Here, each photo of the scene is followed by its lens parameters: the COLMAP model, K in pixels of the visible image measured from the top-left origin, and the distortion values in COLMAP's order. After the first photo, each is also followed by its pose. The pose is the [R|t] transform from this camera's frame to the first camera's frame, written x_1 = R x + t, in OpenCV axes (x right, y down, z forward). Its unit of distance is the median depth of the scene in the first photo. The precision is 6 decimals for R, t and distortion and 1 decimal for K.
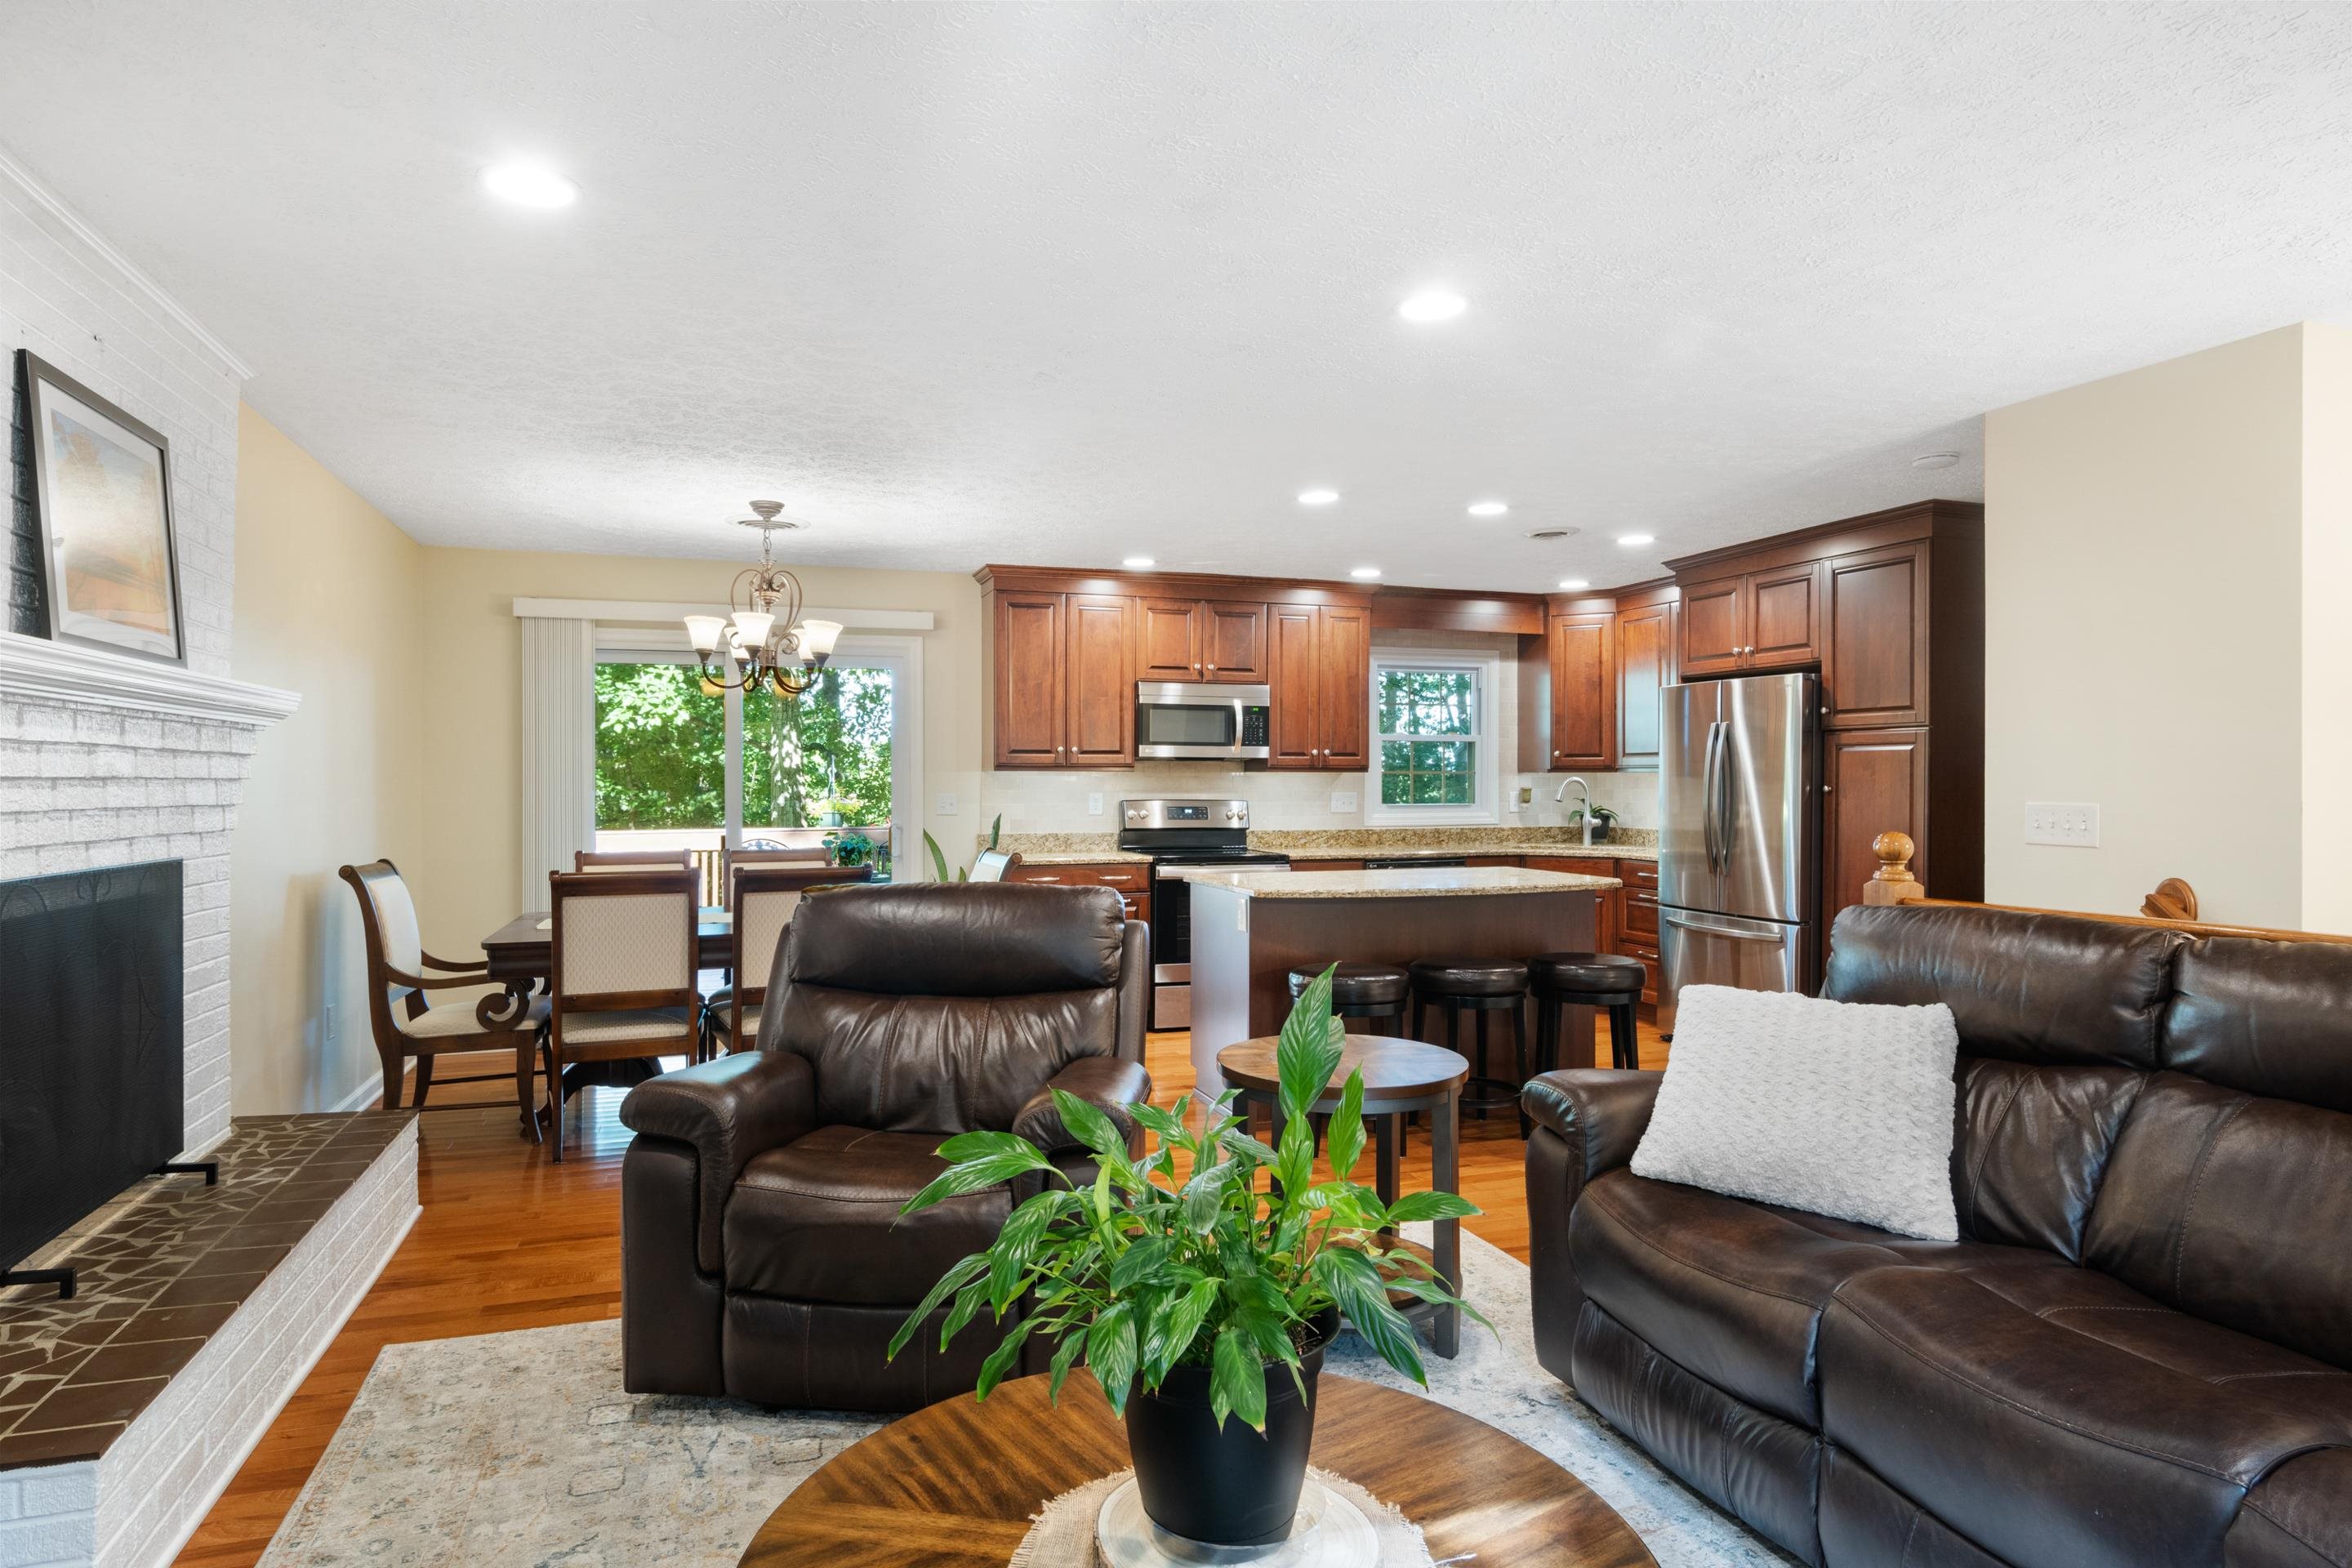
lens RADIAL K [[1330.0, 0, 1162.1], [0, 1330.0, 789.0], [0, 0, 1]] dist [0.000037, -0.001234]
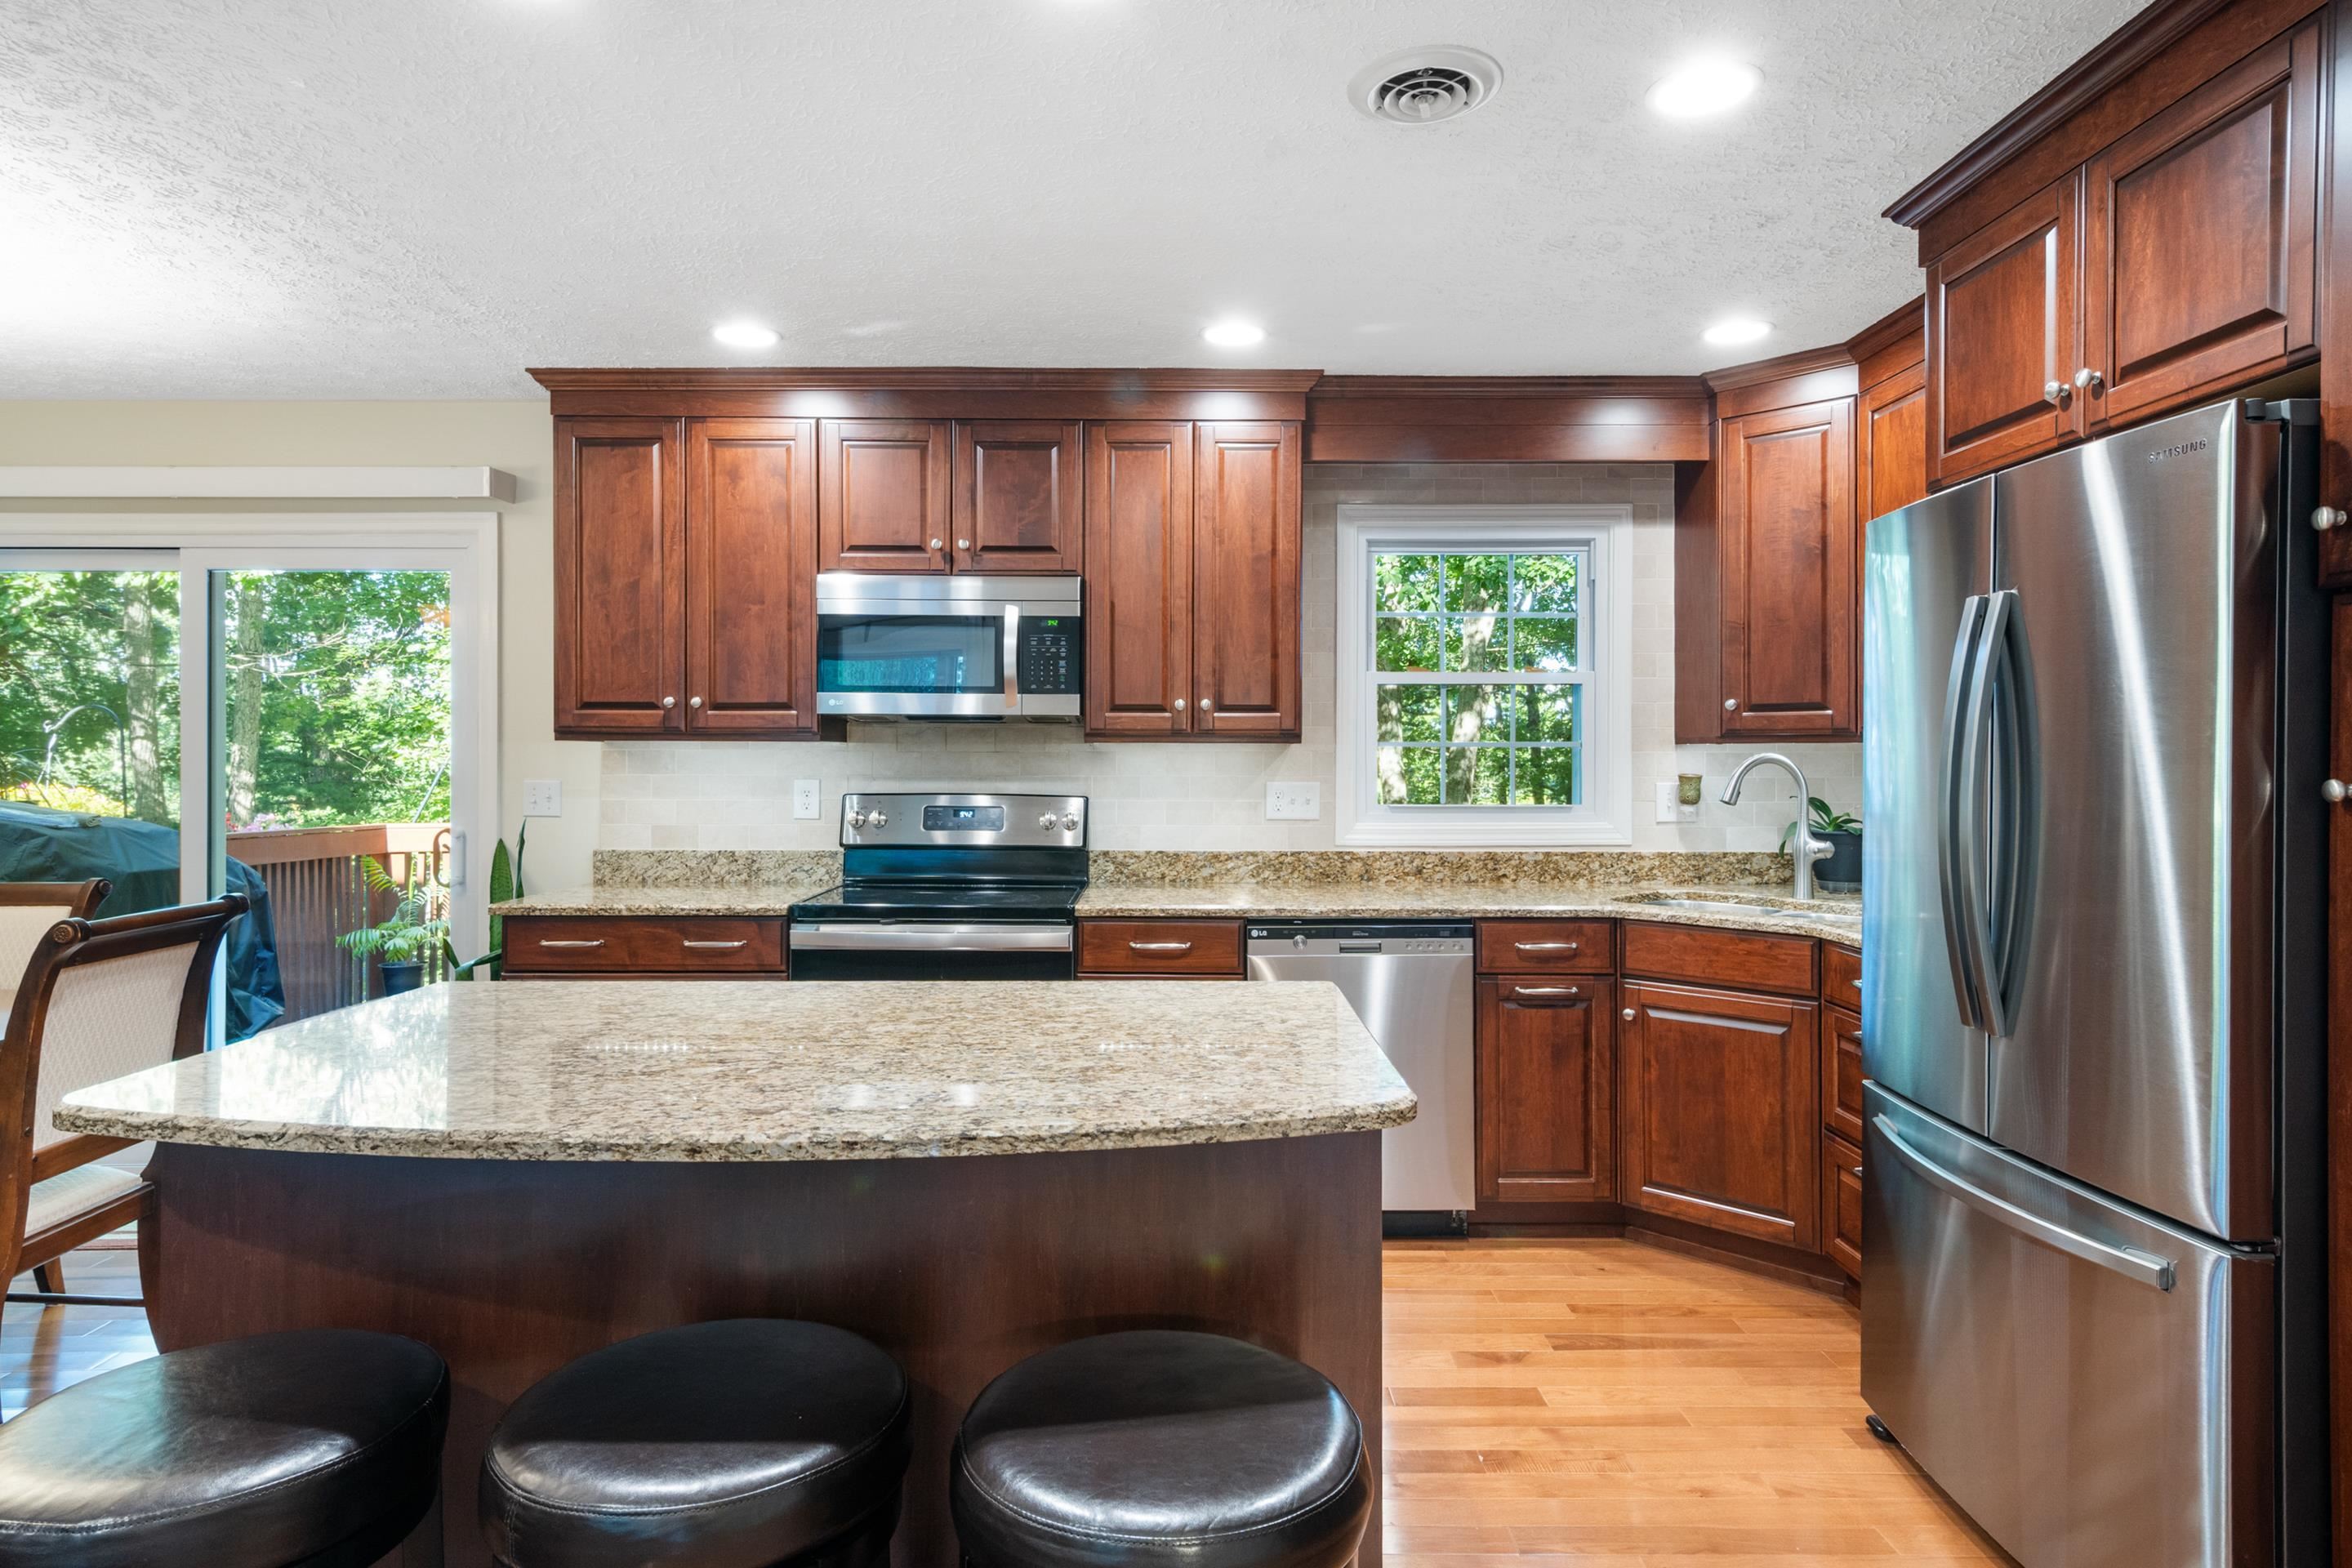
lens RADIAL K [[1330.0, 0, 1186.5], [0, 1330.0, 775.4], [0, 0, 1]] dist [0.000037, -0.001234]
pose [[0.947129, 0.009102, -0.320725, 0.279508], [-0.004757, 0.999886, 0.014329, -0.007522], [0.320819, -0.012045, 0.947064, 0.510067]]
